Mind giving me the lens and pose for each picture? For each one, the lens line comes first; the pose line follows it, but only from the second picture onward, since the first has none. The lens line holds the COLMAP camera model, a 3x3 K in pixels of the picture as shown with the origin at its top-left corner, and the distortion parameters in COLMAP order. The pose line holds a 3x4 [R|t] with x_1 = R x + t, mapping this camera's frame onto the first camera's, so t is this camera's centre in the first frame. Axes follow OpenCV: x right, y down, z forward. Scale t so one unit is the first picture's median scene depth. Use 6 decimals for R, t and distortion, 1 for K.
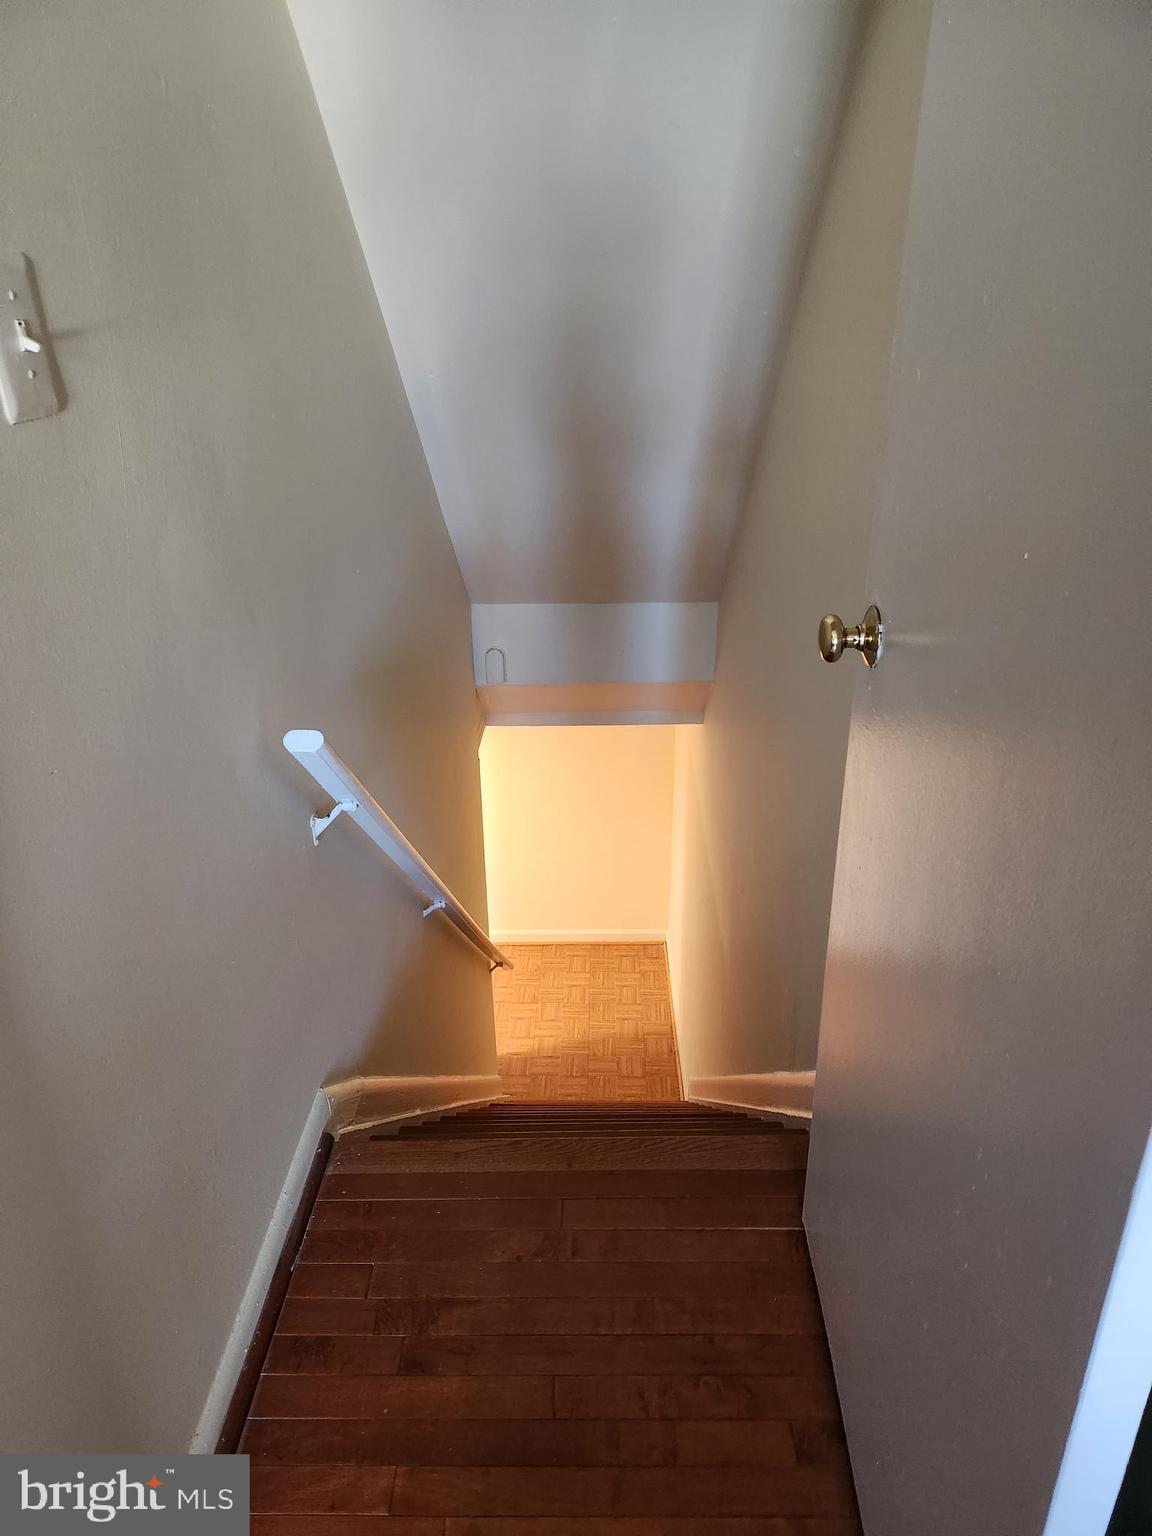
lens RADIAL K [[1015.0, 0, 581.8], [0, 1015.0, 769.5], [0, 0, 1]] dist [0.072226, -0.058746]
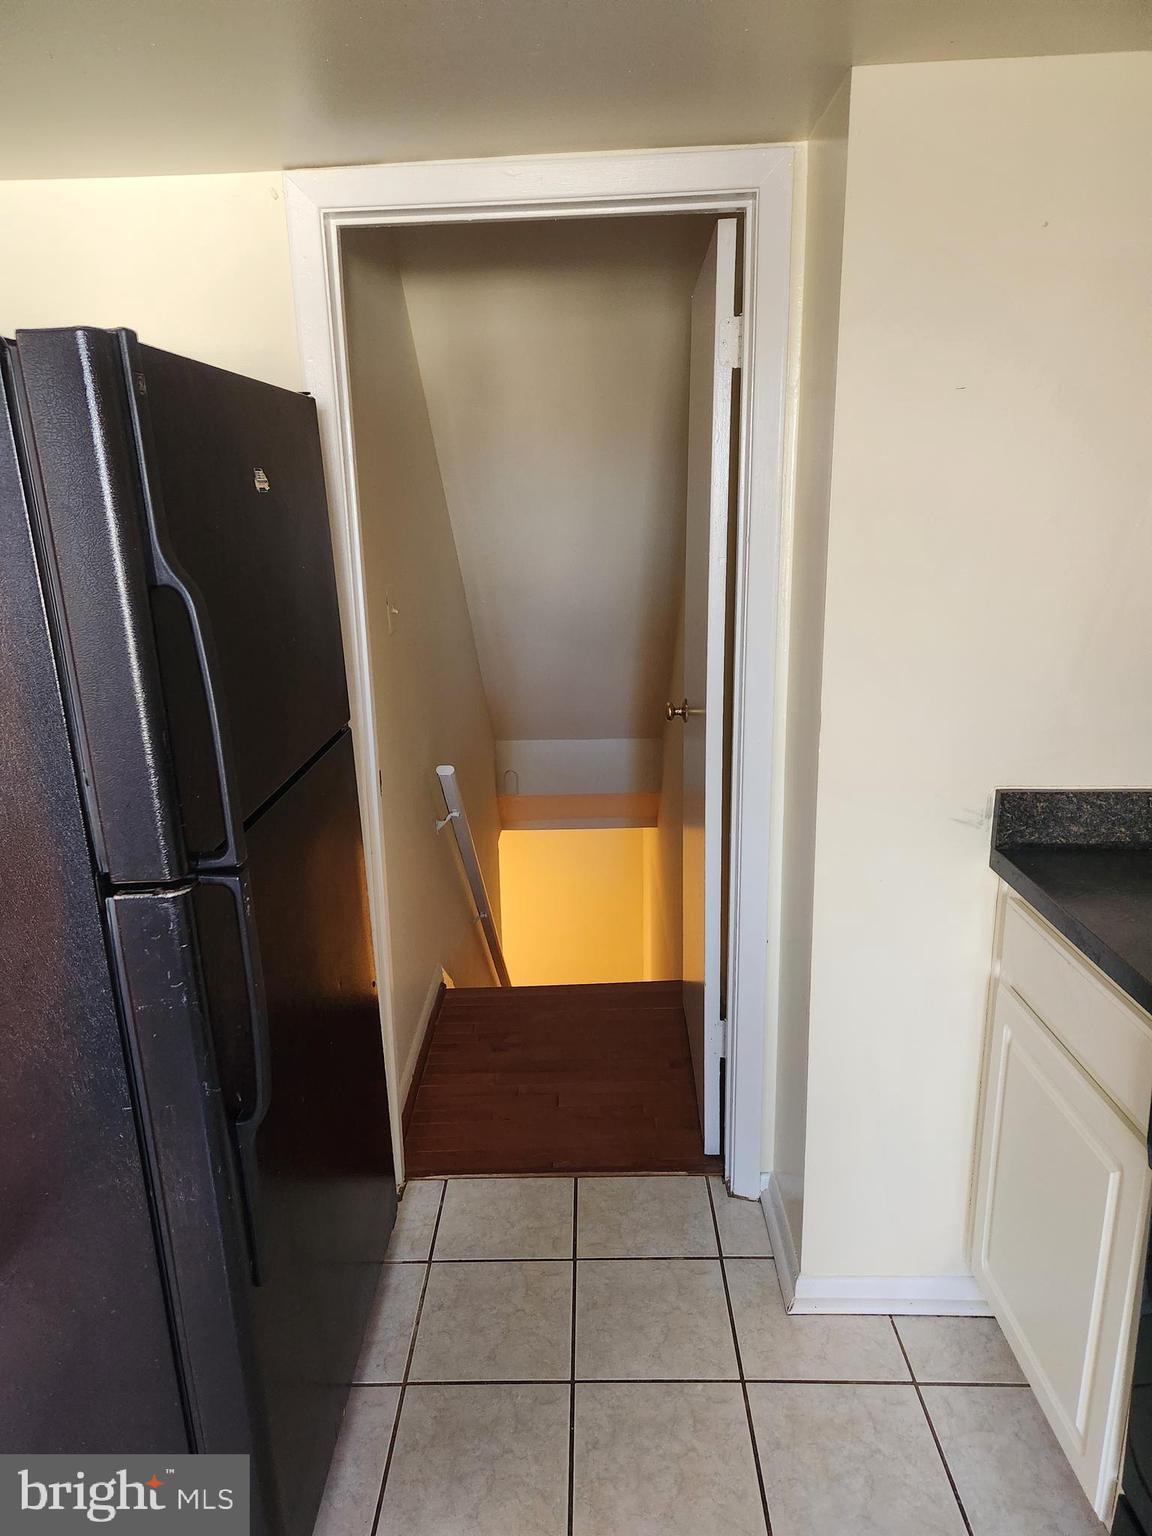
lens RADIAL K [[1015.0, 0, 570.7], [0, 1015.0, 771.7], [0, 0, 1]] dist [0.072226, -0.058746]
pose [[0.999898, -0.013941, 0.003077, -0.007970], [0.014266, 0.983688, -0.179316, 0.393638], [-0.000527, 0.179341, 0.983787, -1.224558]]
